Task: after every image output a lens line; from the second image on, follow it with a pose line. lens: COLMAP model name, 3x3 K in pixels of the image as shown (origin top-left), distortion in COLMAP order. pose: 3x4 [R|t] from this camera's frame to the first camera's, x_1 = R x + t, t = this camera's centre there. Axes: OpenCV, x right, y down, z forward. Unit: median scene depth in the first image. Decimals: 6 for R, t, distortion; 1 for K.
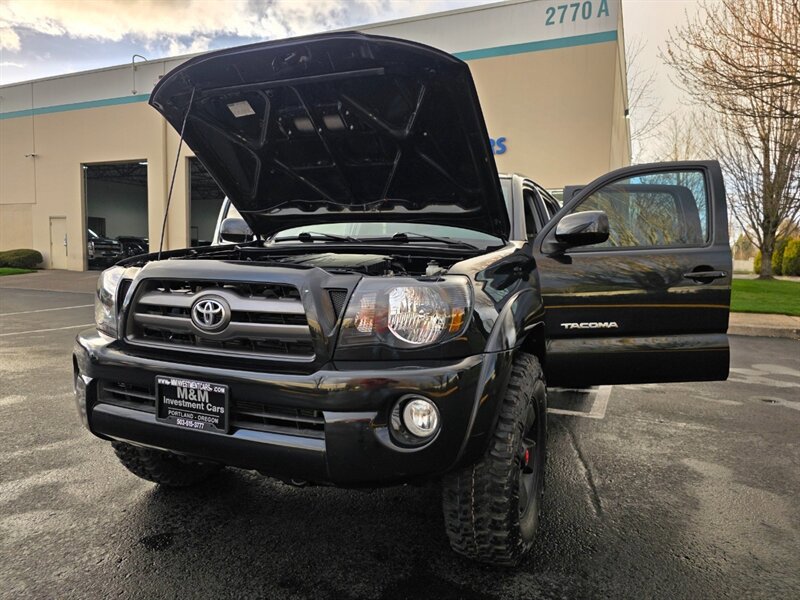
lens RADIAL K [[589.4, 0, 396.6], [0, 589.4, 296.5], [0, 0, 1]] dist [0.027894, -0.004931]
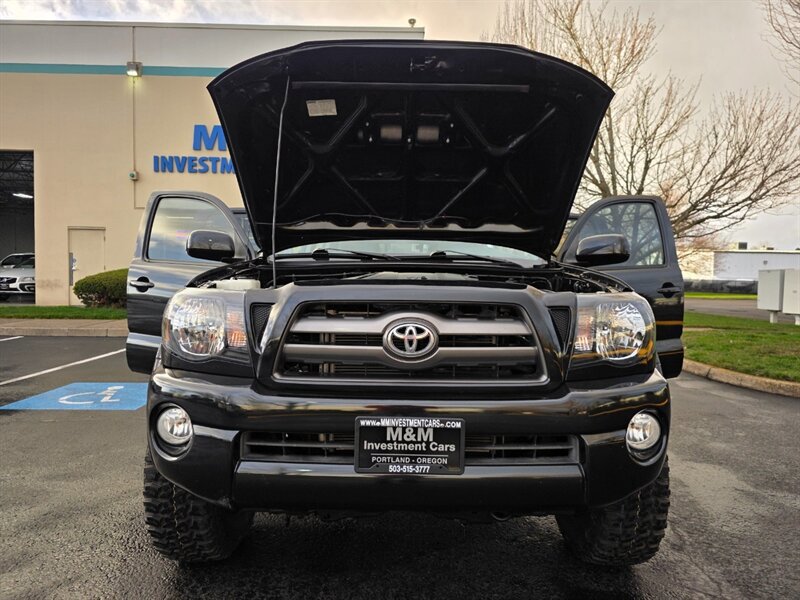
lens RADIAL K [[589.4, 0, 396.6], [0, 589.4, 296.5], [0, 0, 1]] dist [0.027894, -0.004931]
pose [[0.903610, -0.017386, 0.428004, -0.701634], [0.032726, 0.999058, -0.028509, -0.010050], [-0.427105, 0.039768, 0.903327, 0.218543]]
